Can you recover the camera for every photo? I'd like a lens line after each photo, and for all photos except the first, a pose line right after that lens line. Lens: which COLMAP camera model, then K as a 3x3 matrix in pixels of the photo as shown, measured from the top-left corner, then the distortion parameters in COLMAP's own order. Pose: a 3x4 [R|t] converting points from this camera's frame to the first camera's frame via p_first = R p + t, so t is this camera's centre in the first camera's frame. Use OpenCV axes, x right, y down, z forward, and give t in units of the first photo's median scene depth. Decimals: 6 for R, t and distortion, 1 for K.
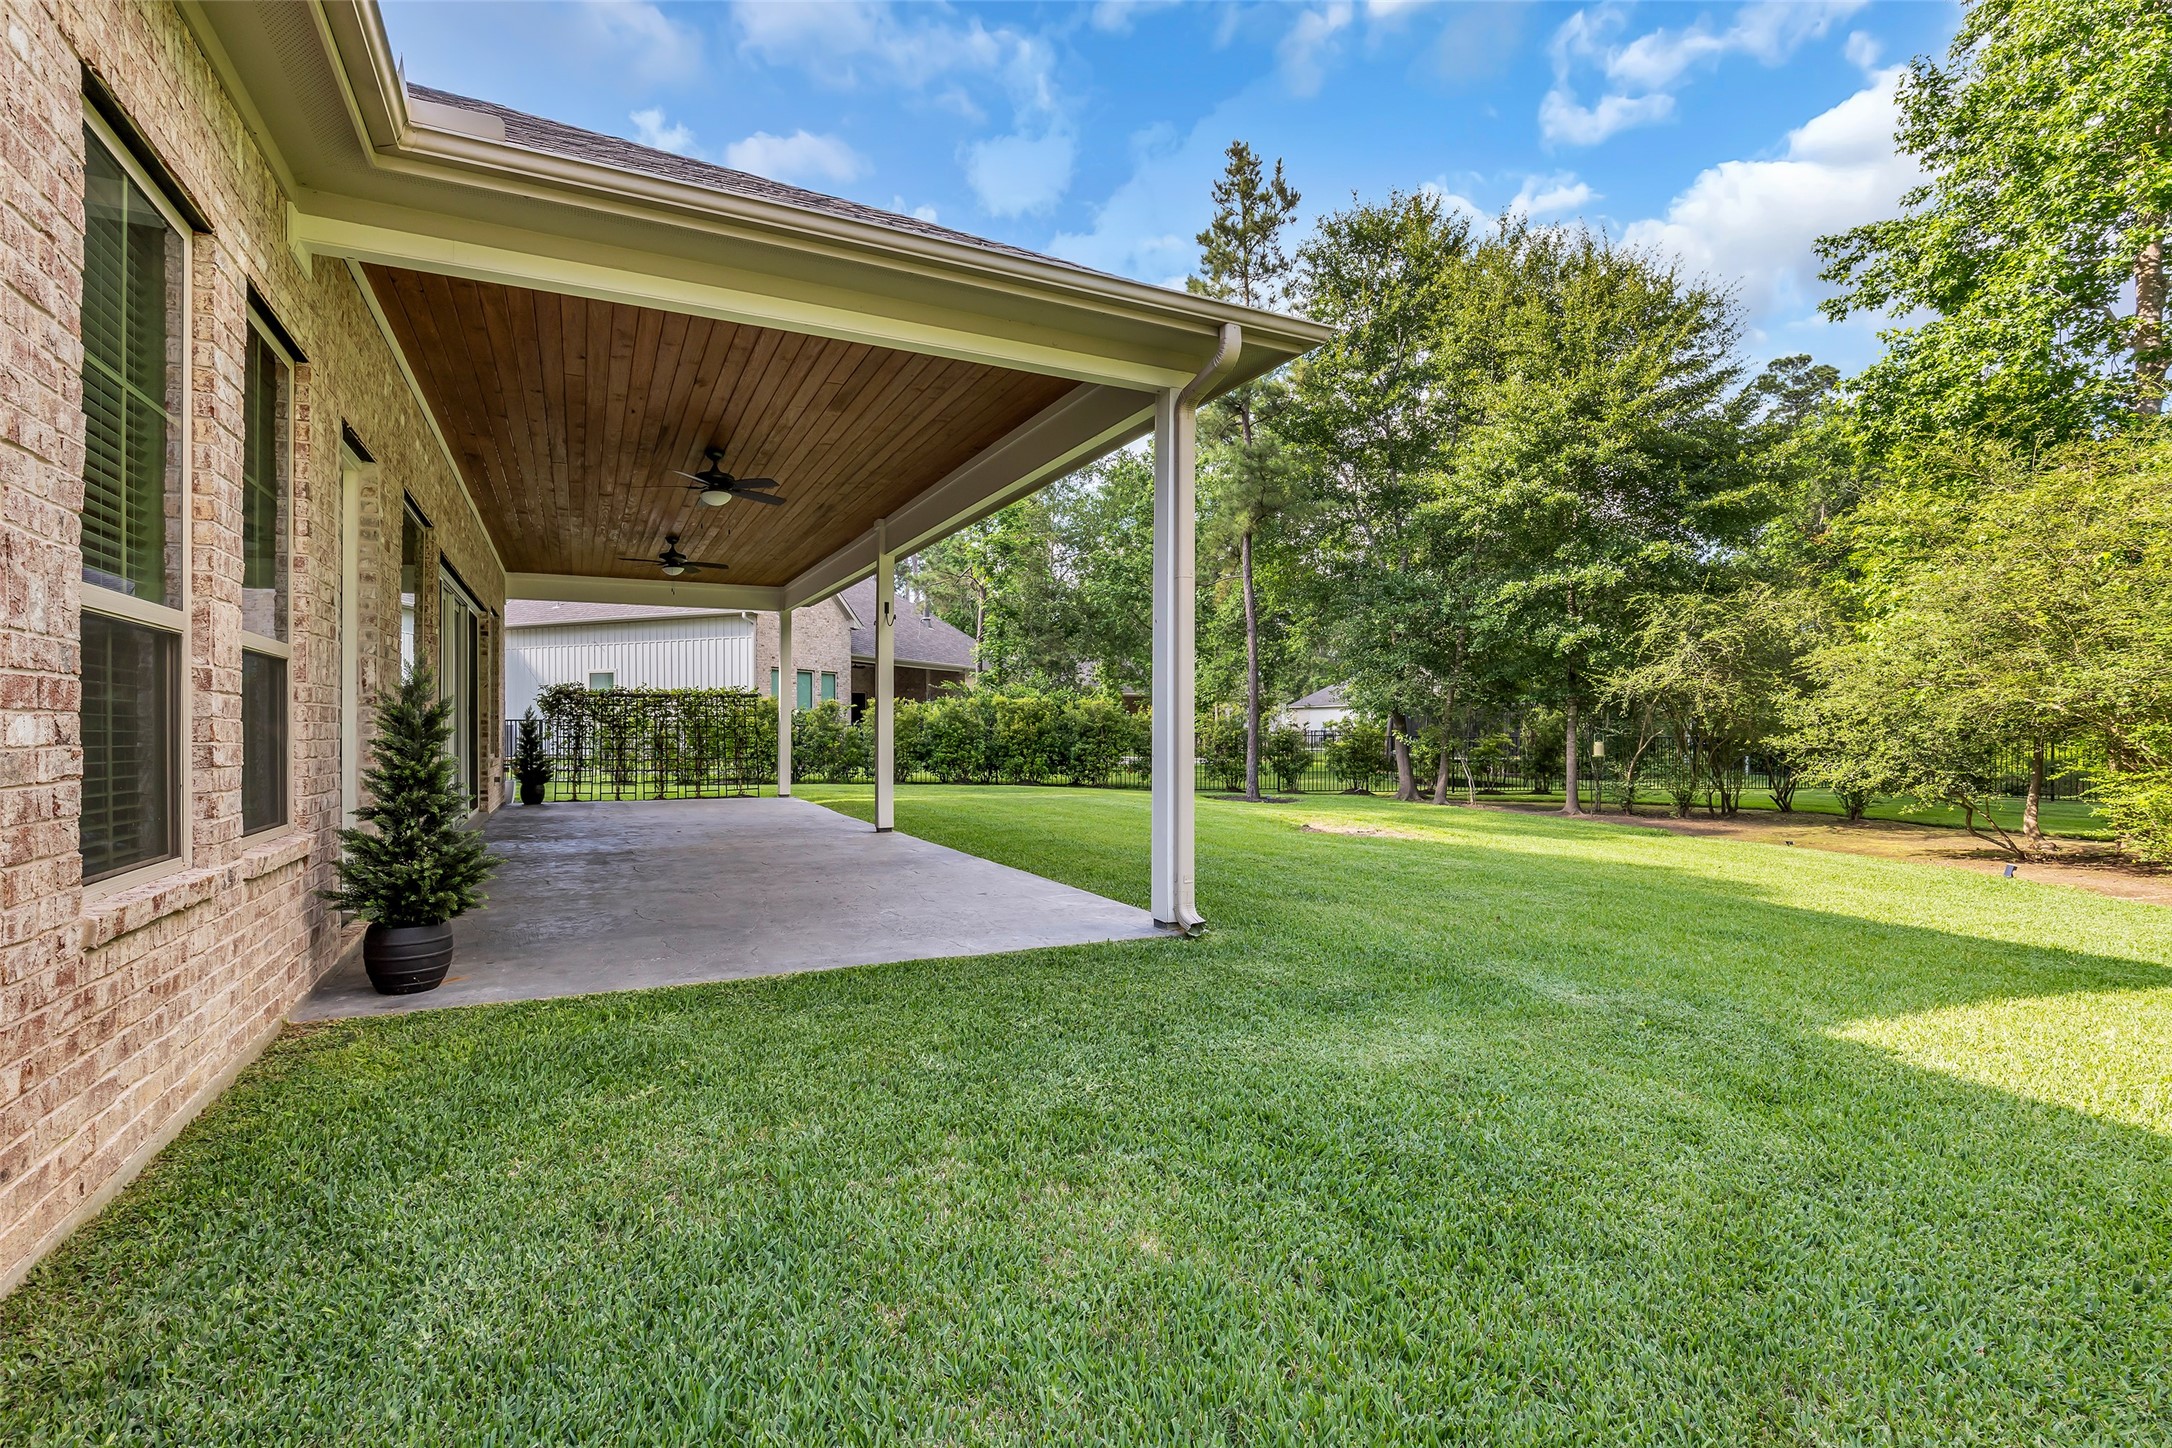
lens RADIAL K [[996.3, 0, 1076.7], [0, 996.3, 733.6], [0, 0, 1]] dist [-0.023177, 0.007191]
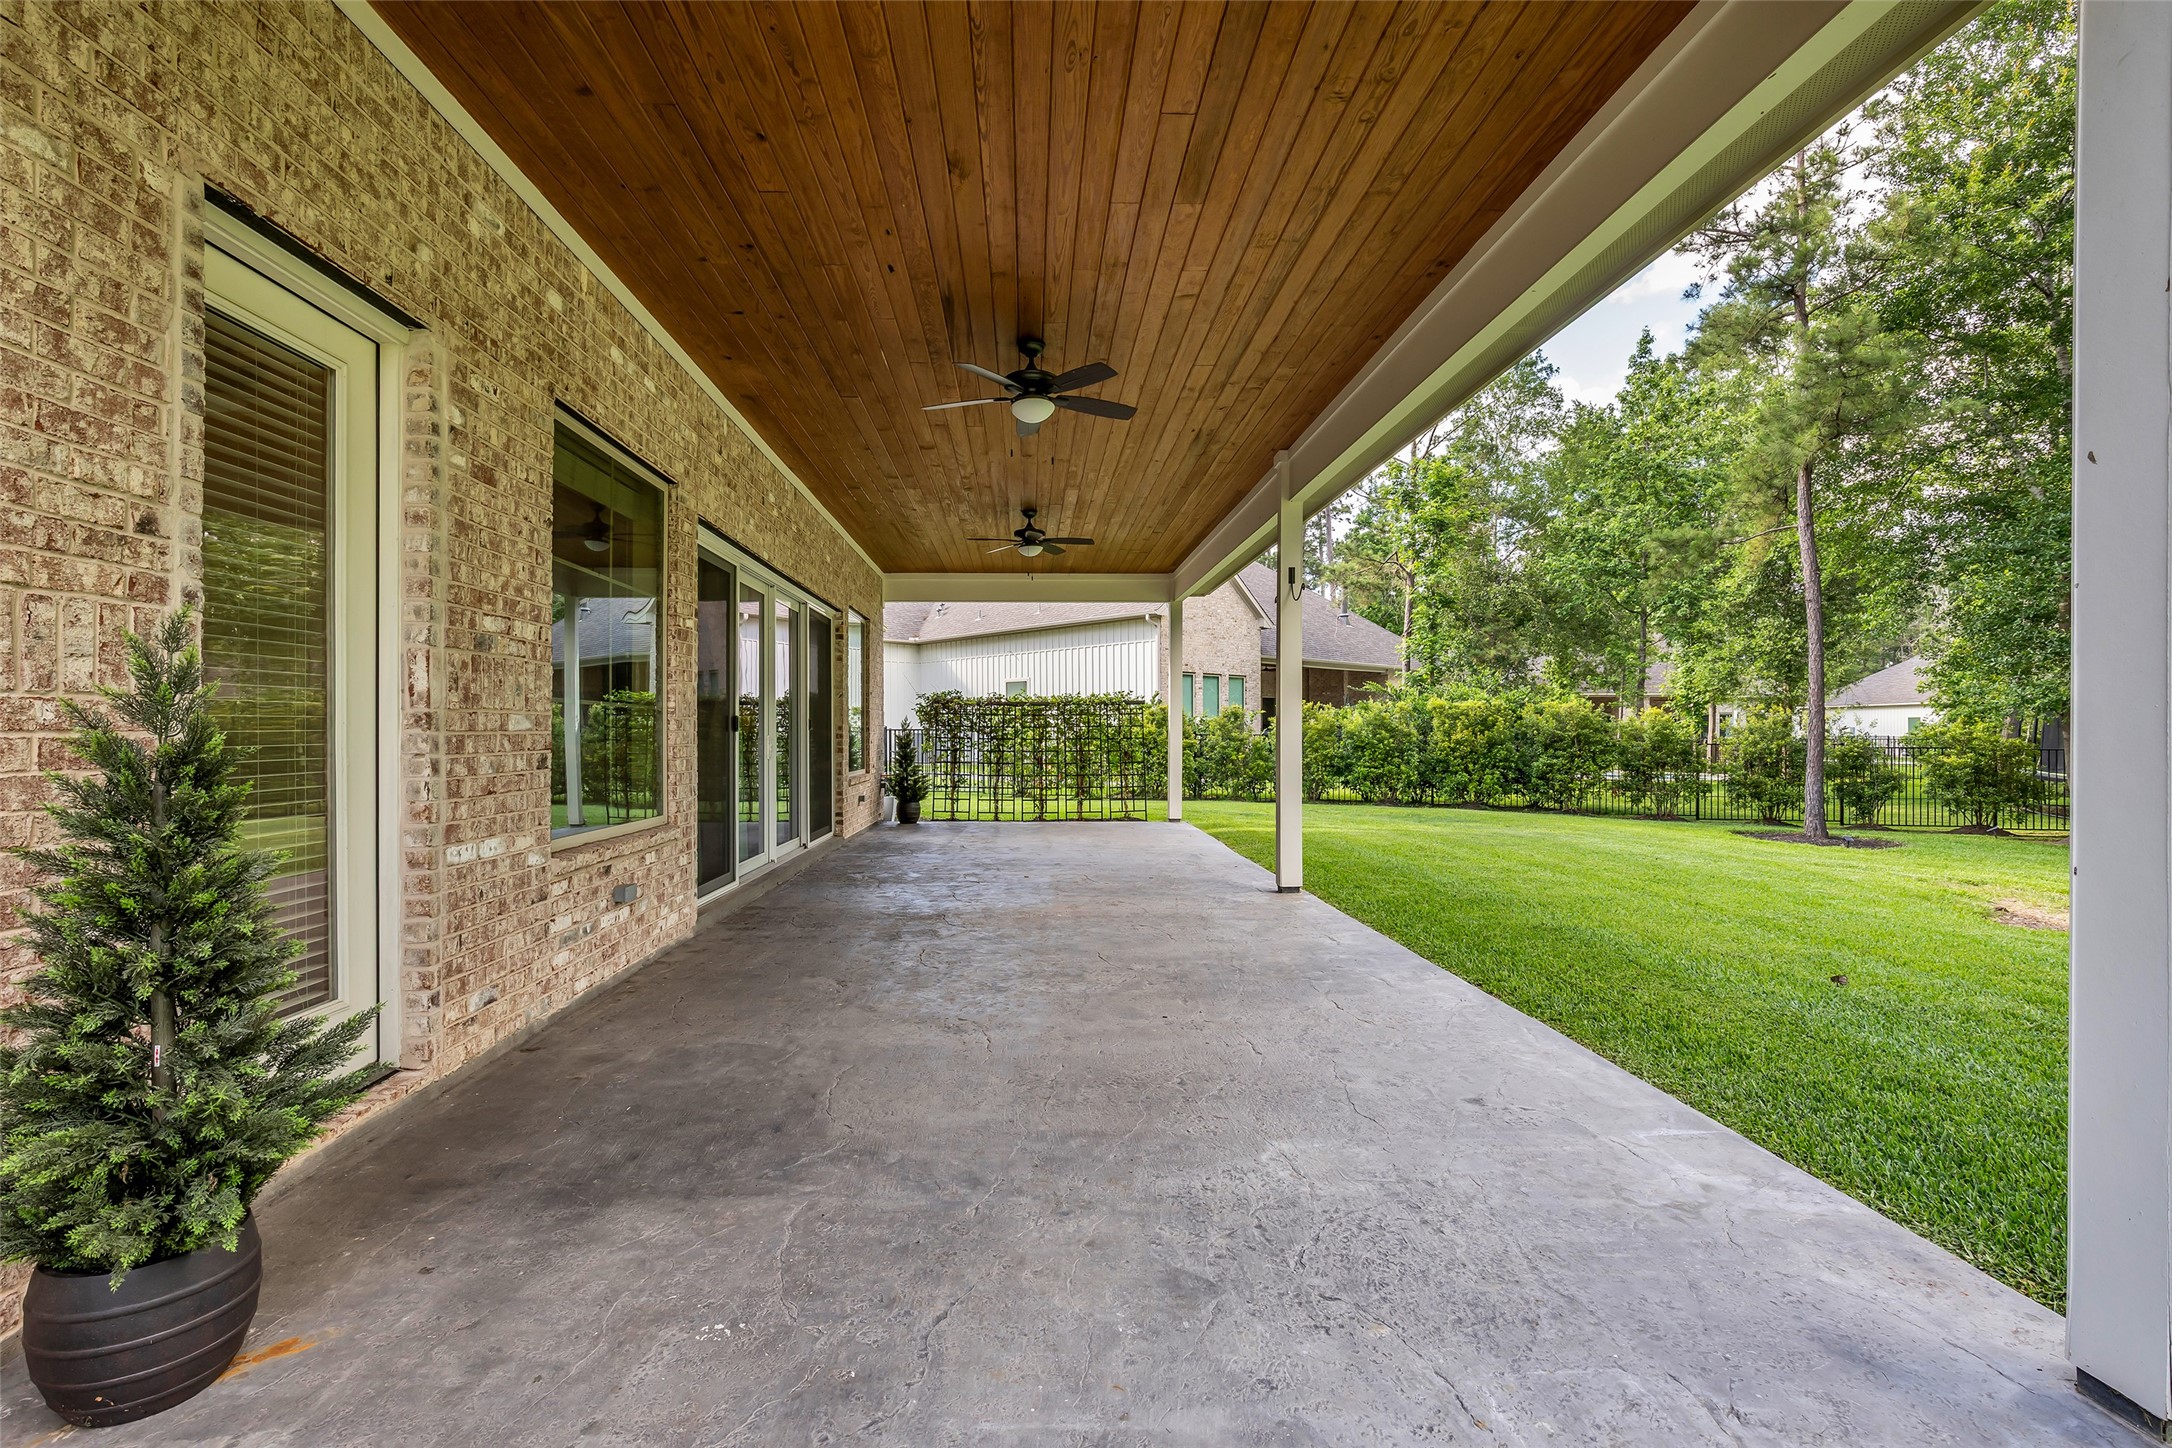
lens RADIAL K [[996.3, 0, 1076.7], [0, 996.3, 733.6], [0, 0, 1]] dist [-0.023177, 0.007191]
pose [[0.916546, -0.001284, -0.399927, -0.022585], [-0.000722, 0.999988, -0.004864, -0.004927], [0.399928, 0.004747, 0.916534, 0.135939]]
